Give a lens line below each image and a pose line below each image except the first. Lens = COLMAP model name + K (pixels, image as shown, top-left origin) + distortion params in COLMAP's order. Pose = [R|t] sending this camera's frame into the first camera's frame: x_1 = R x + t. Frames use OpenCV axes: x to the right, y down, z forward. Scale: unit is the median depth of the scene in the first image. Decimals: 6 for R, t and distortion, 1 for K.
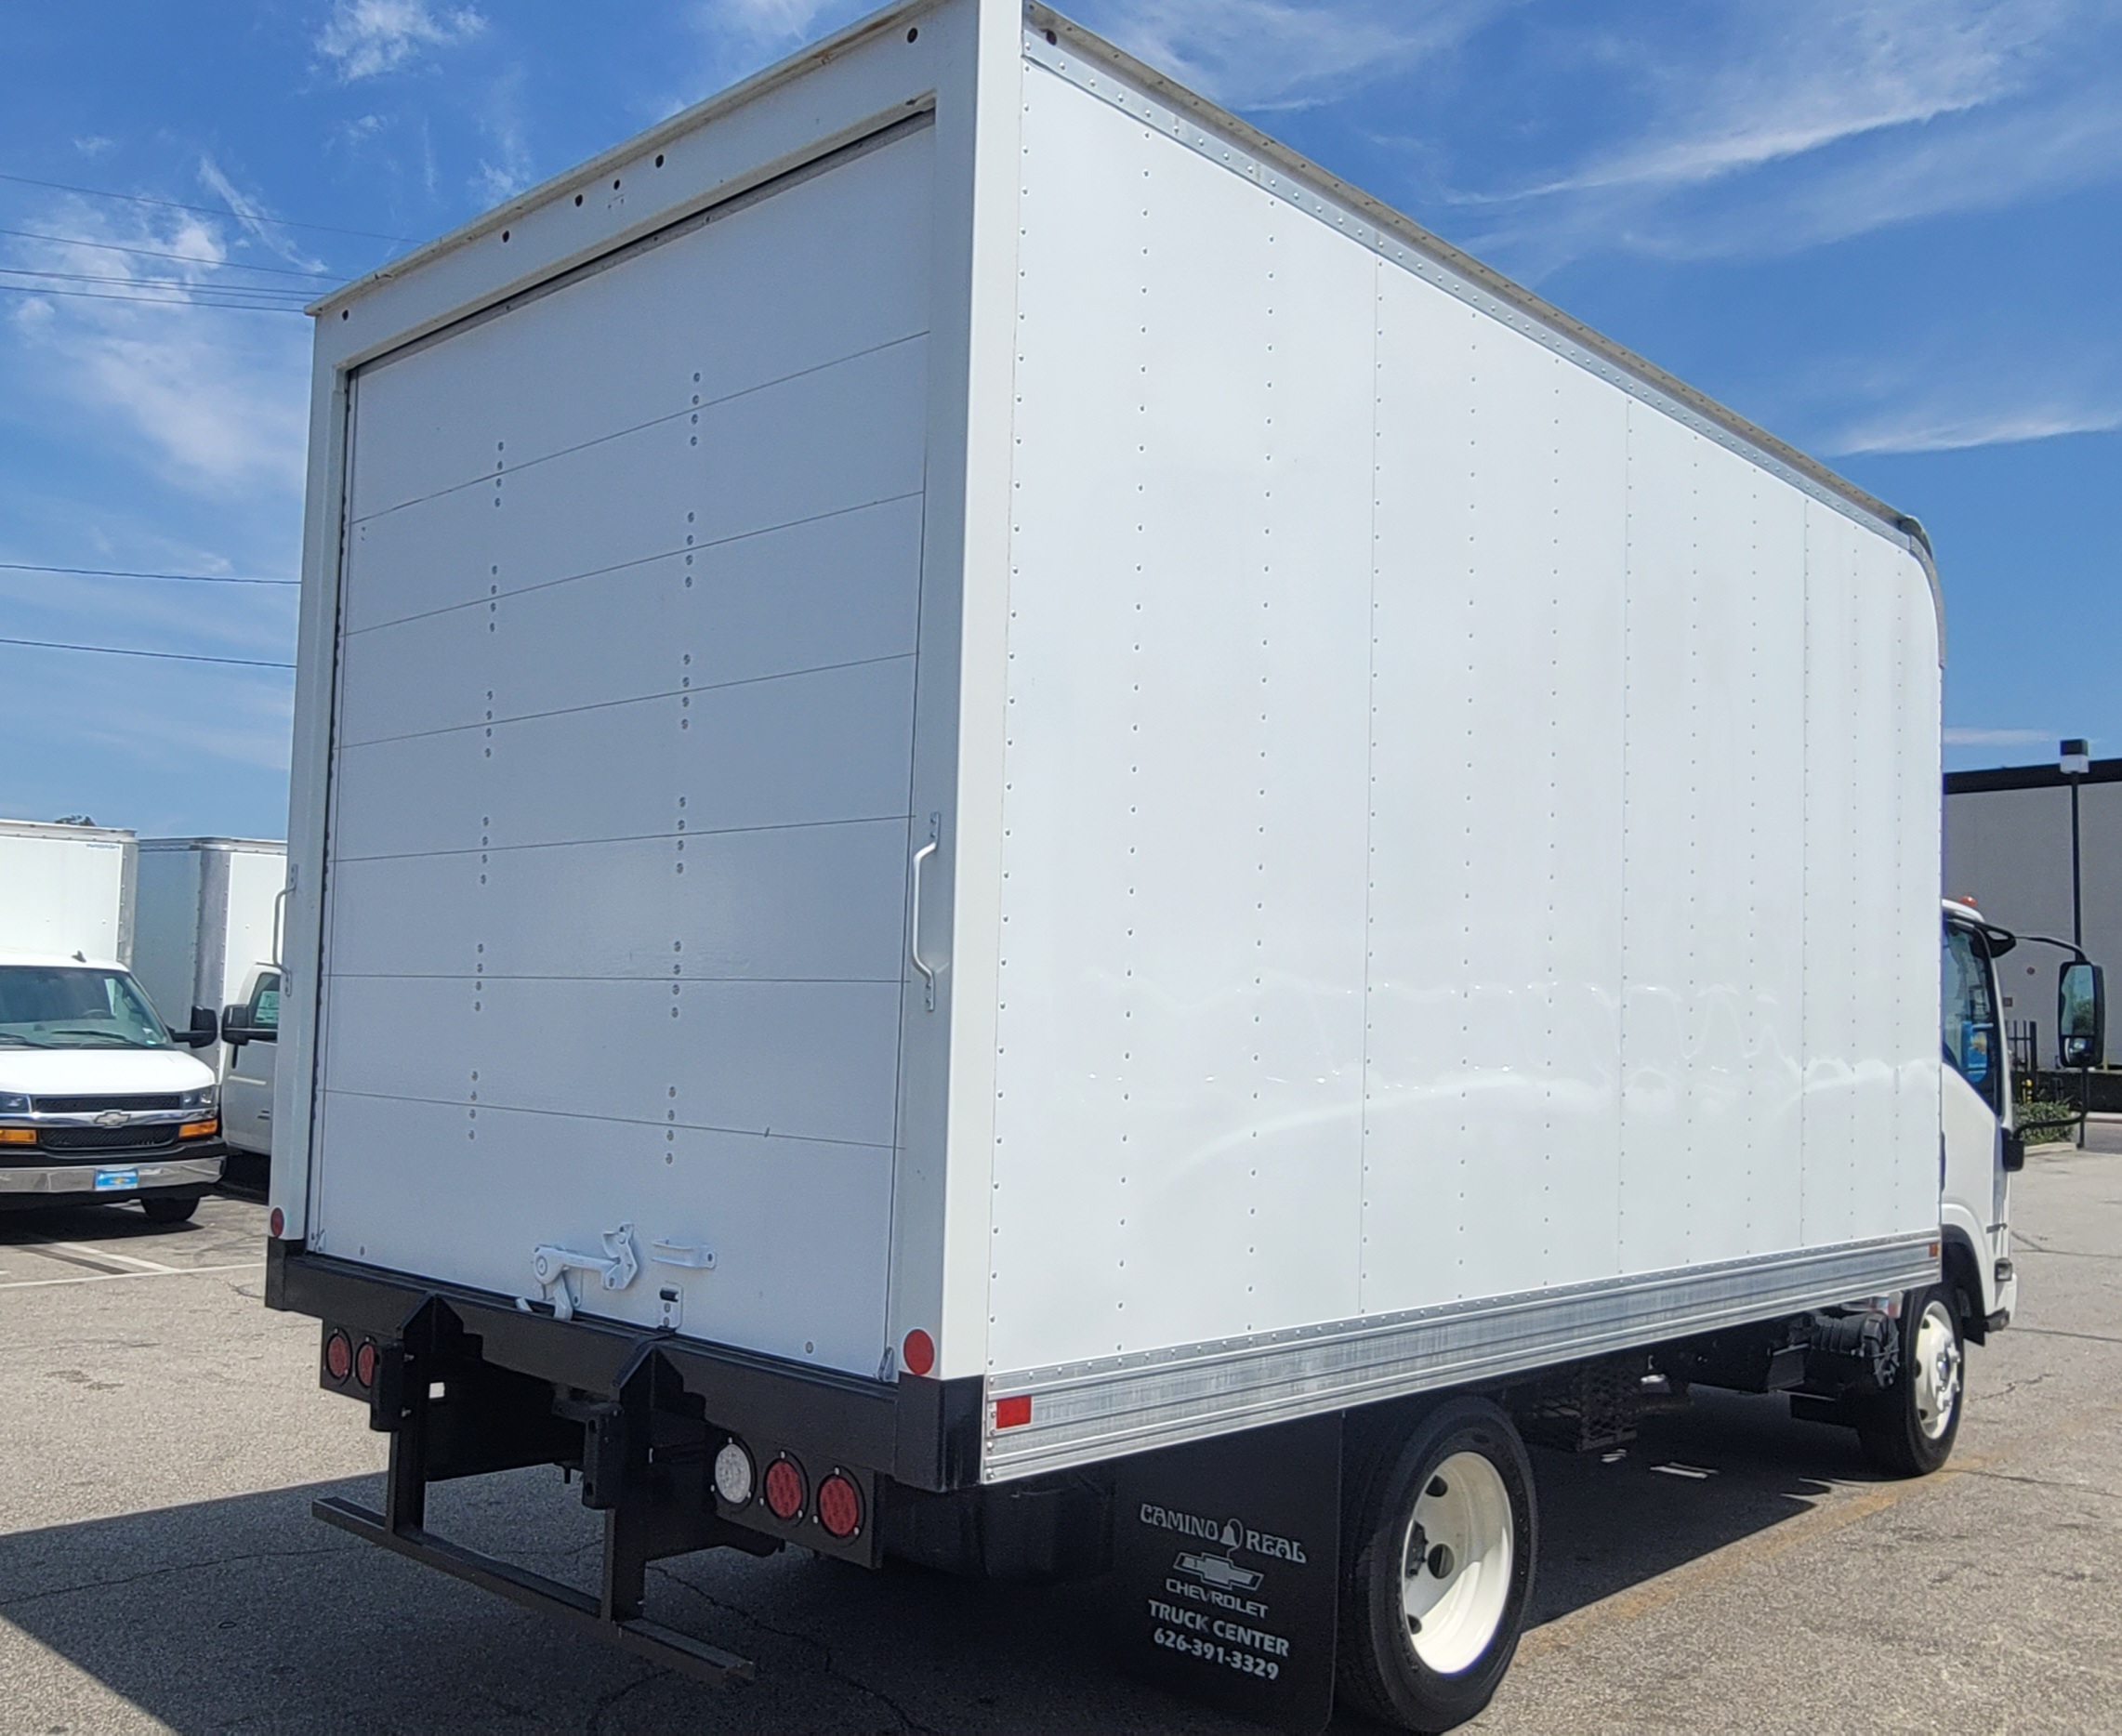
lens RADIAL K [[1862.0, 0, 1061.0], [0, 1862.0, 868.0], [0, 0, 1]] dist [0.004627, -0.003425]
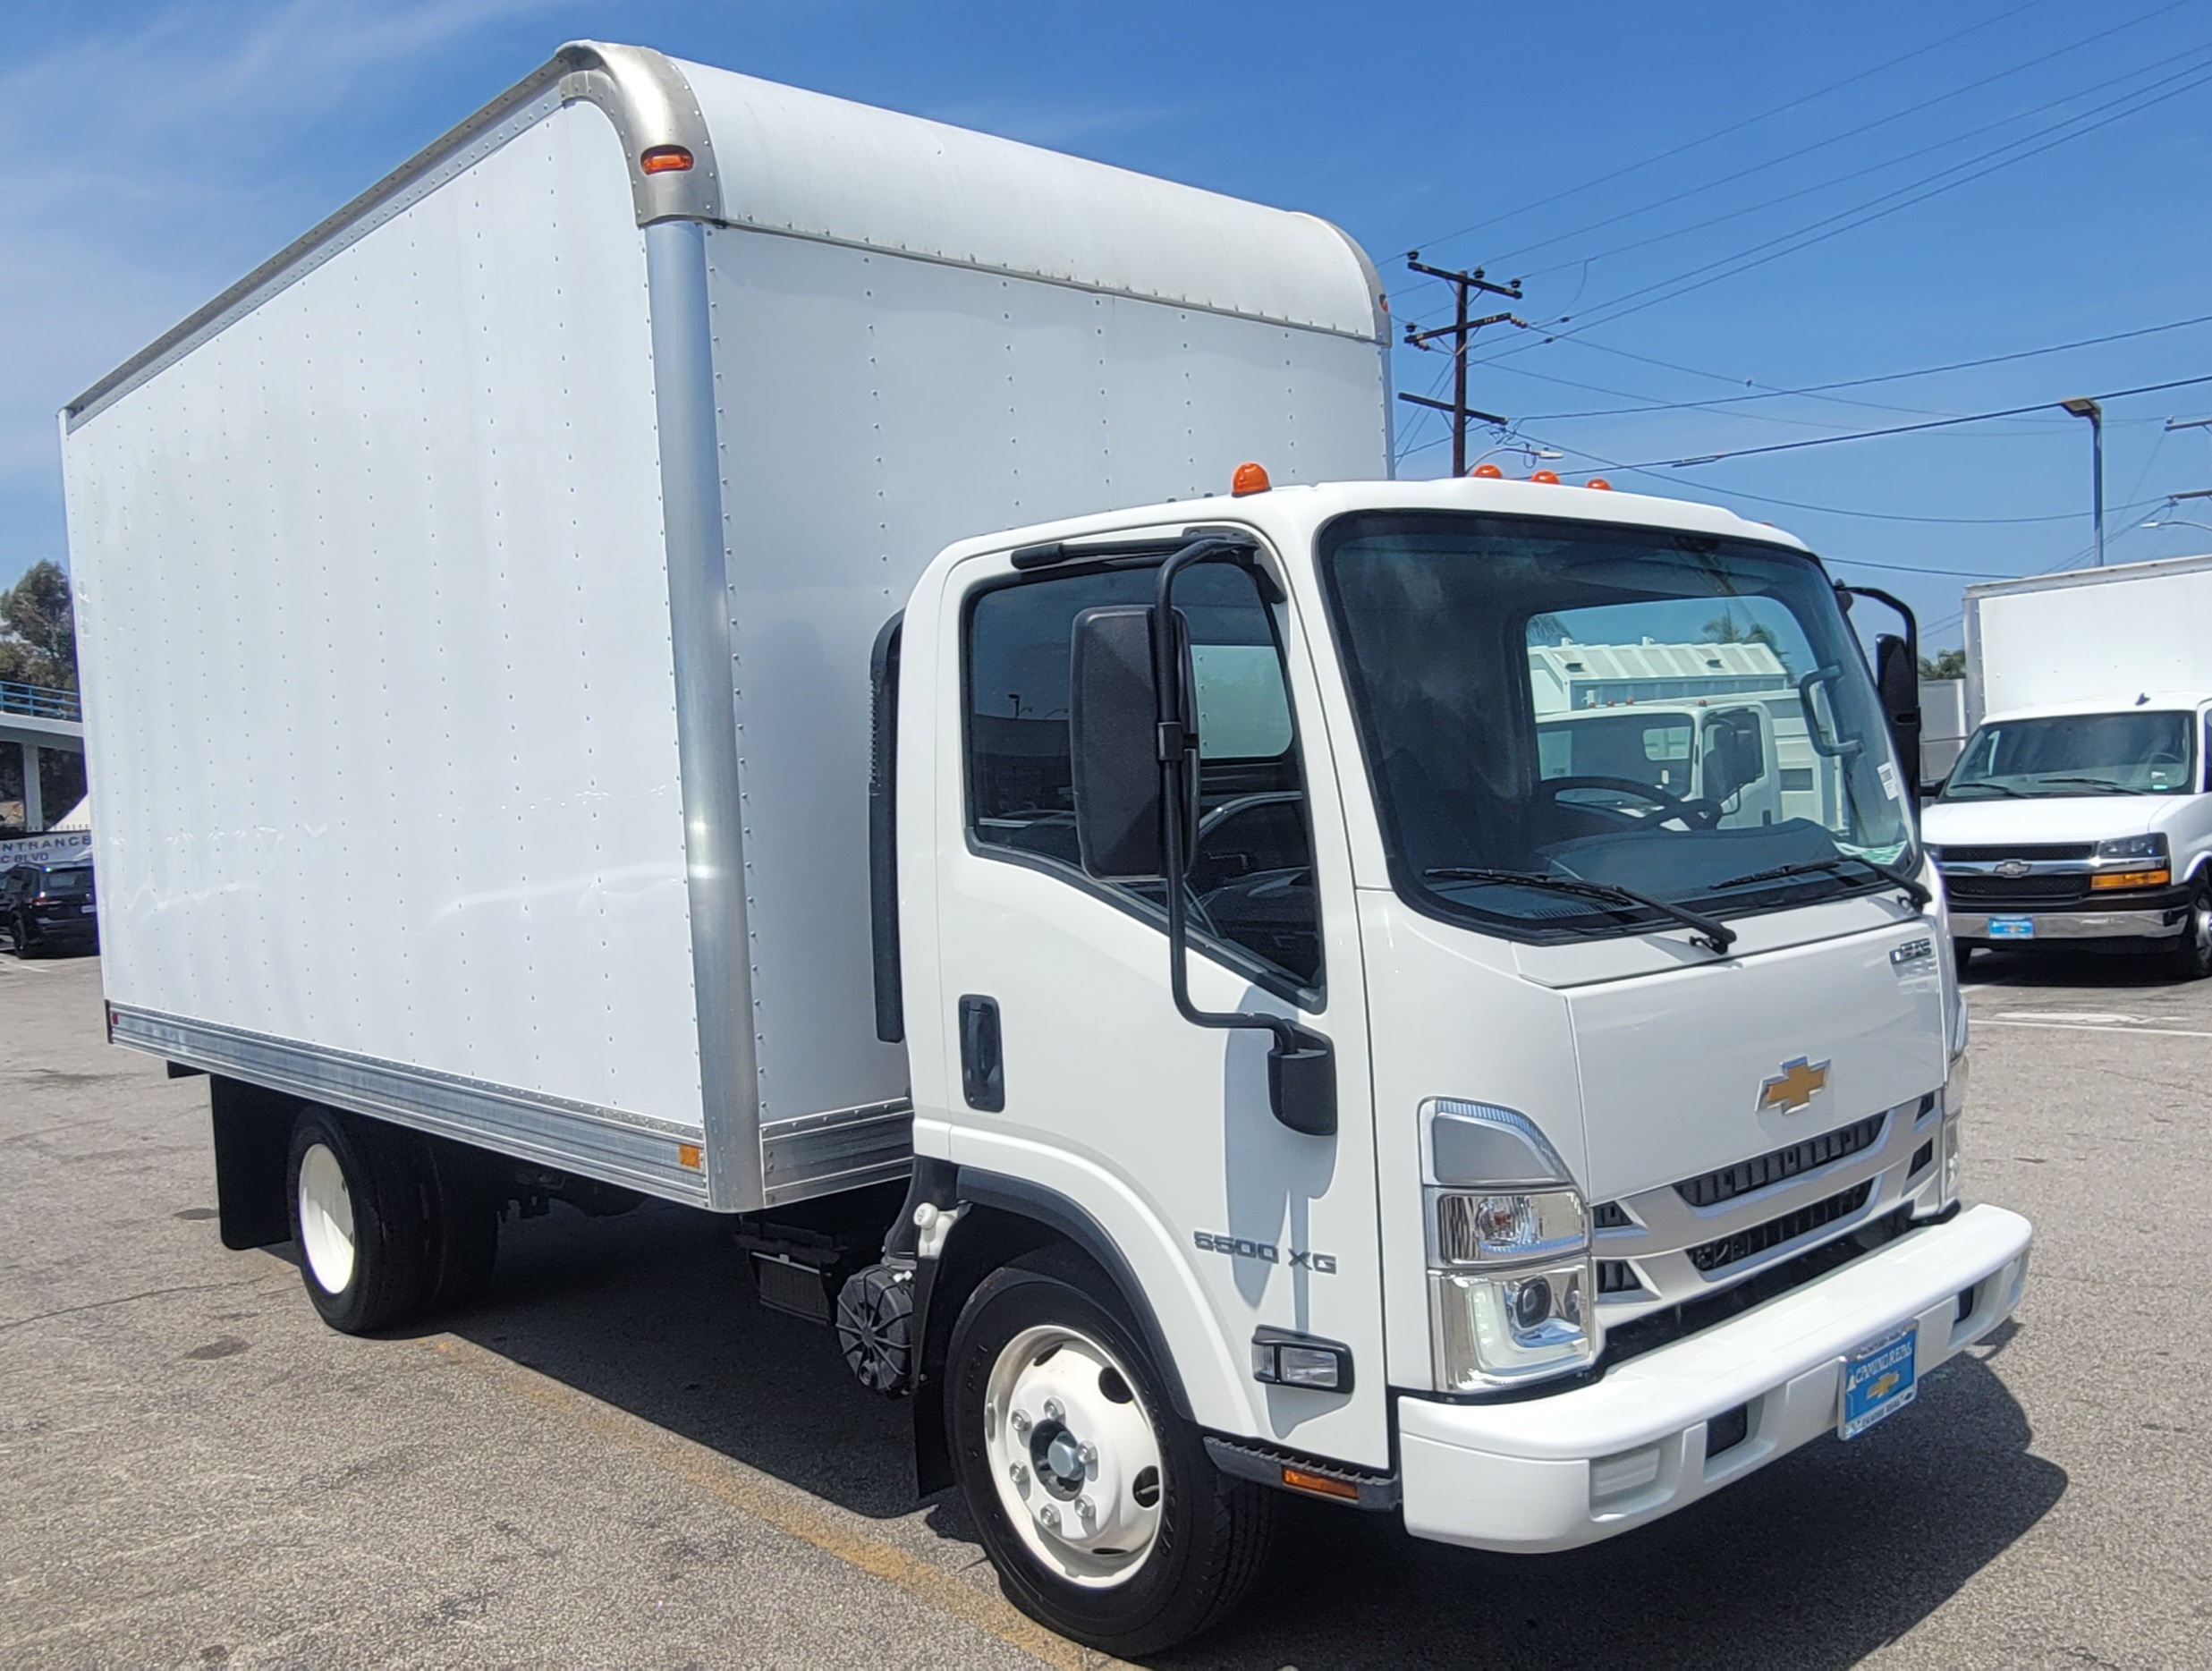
lens RADIAL K [[1896.2, 0, 1106.0], [0, 1896.2, 835.5], [0, 0, 1]] dist [-0.003625, -0.000182]
pose [[-0.085889, 0.004950, -0.996292, 1.172698], [0.131839, 0.991250, -0.006441, 0.124269], [0.987543, -0.131904, -0.085790, 1.279981]]
